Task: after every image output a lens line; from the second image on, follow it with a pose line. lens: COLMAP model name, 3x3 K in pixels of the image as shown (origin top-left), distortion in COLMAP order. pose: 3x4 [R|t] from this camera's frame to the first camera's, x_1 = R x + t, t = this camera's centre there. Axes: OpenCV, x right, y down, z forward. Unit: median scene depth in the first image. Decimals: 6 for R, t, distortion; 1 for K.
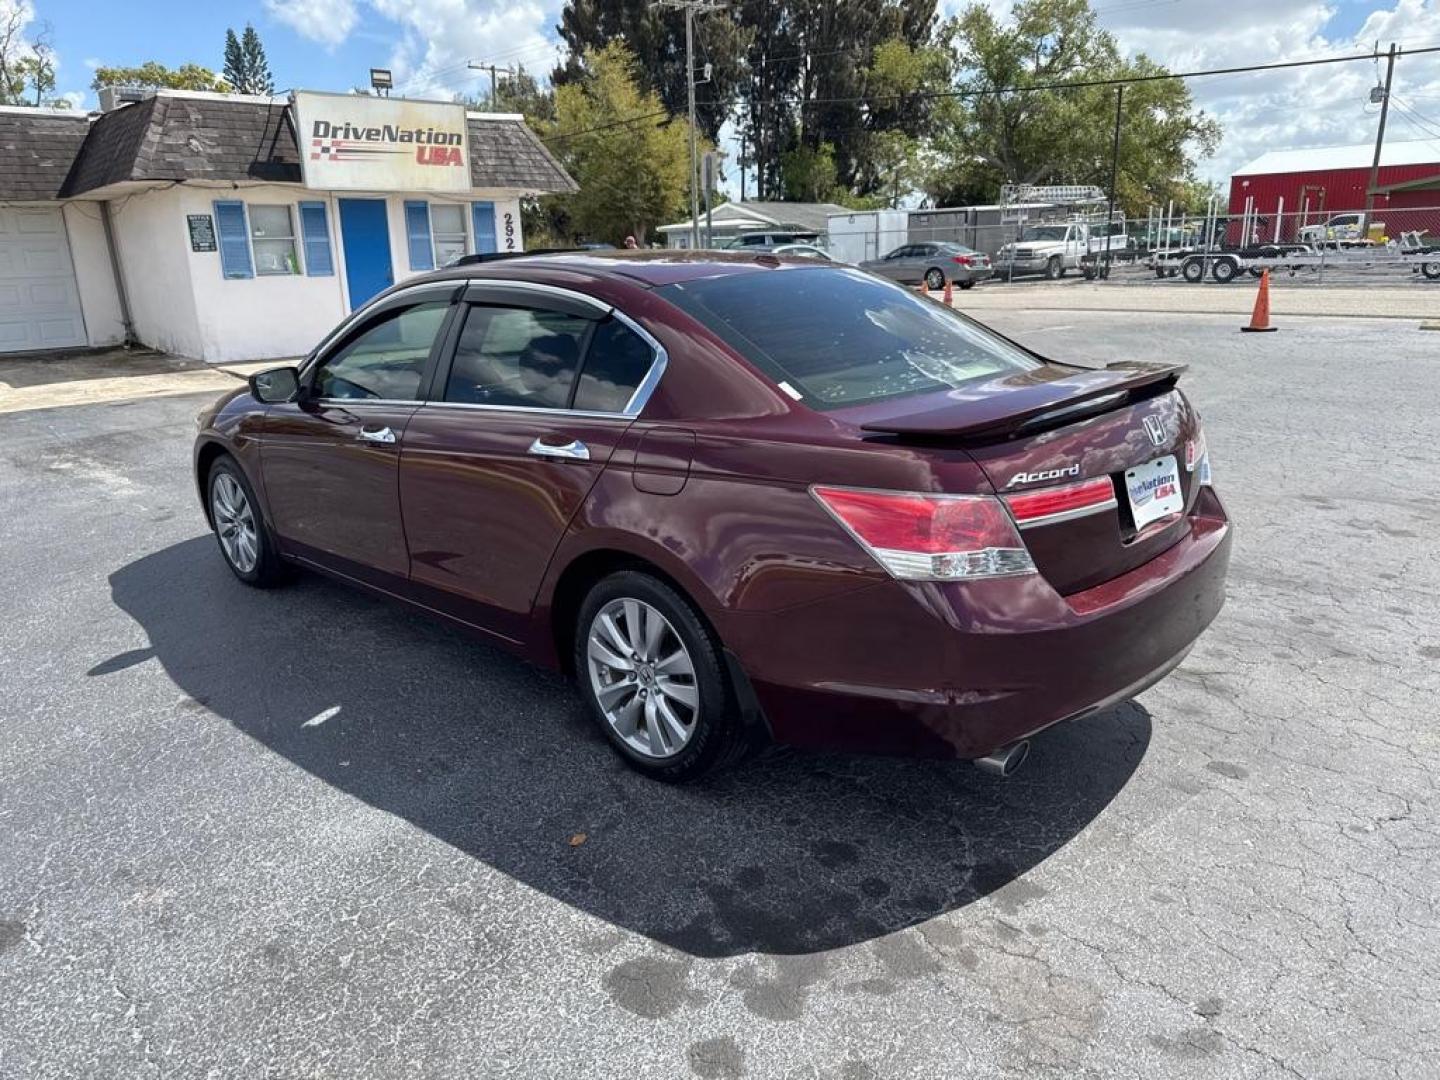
lens RADIAL K [[1032.6, 0, 720.0], [0, 1032.6, 540.0], [0, 0, 1]] dist [0.001091, -0.002791]
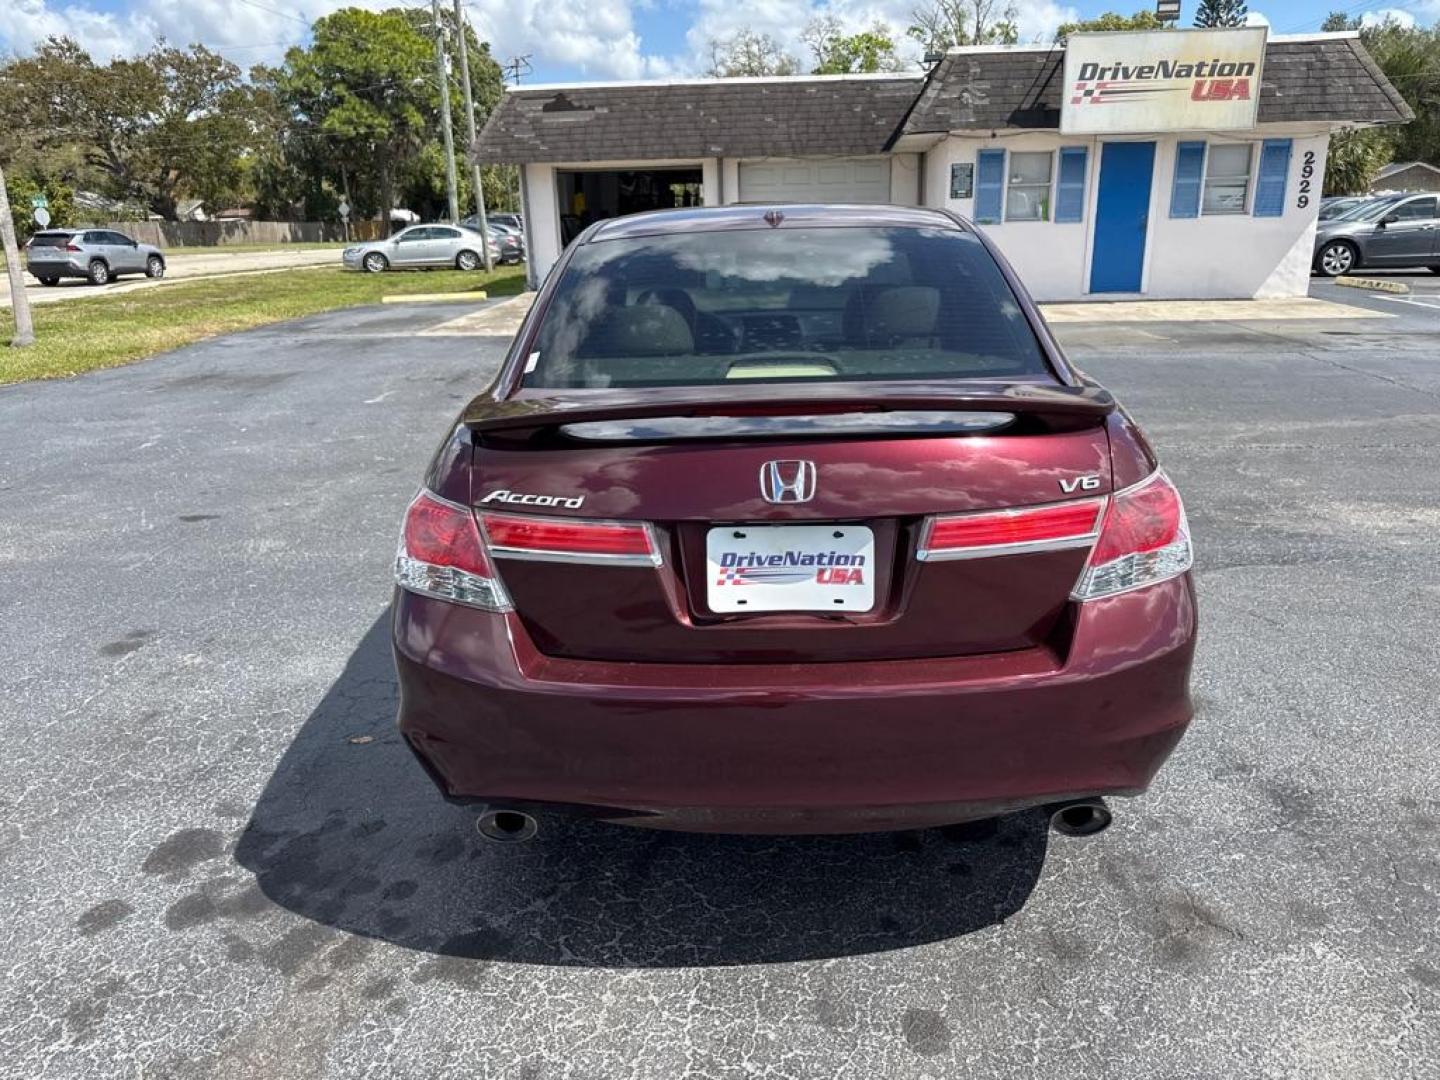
lens RADIAL K [[1035.6, 0, 740.4], [0, 1035.6, 526.6], [0, 0, 1]] dist [-0.000006, -0.004082]
pose [[0.669329, 0.223176, -0.708654, 0.178598], [-0.196059, 0.973065, 0.121267, -0.030706], [0.716630, 0.057770, 0.695056, 0.100792]]
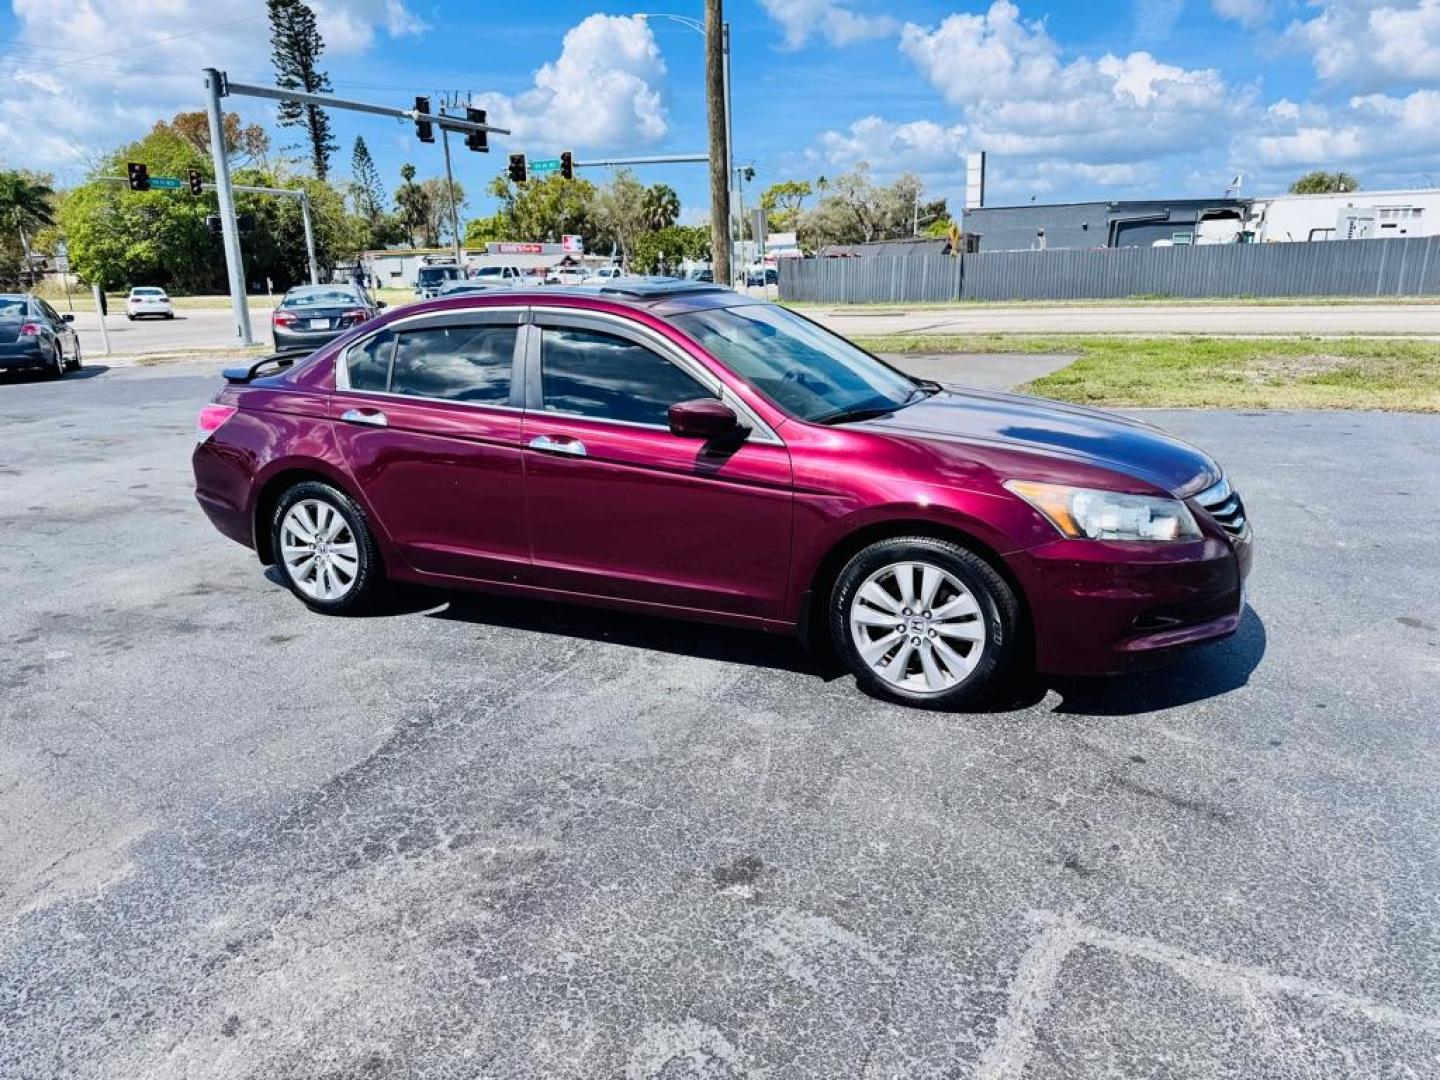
lens RADIAL K [[1030.5, 0, 720.0], [0, 1030.5, 540.0], [0, 0, 1]] dist [0.006784, -0.004327]
pose [[-0.955065, 0.127604, -0.267523, 0.035776], [-0.024856, 0.864922, 0.501290, -0.188022], [0.295353, 0.485414, -0.822885, 0.653141]]
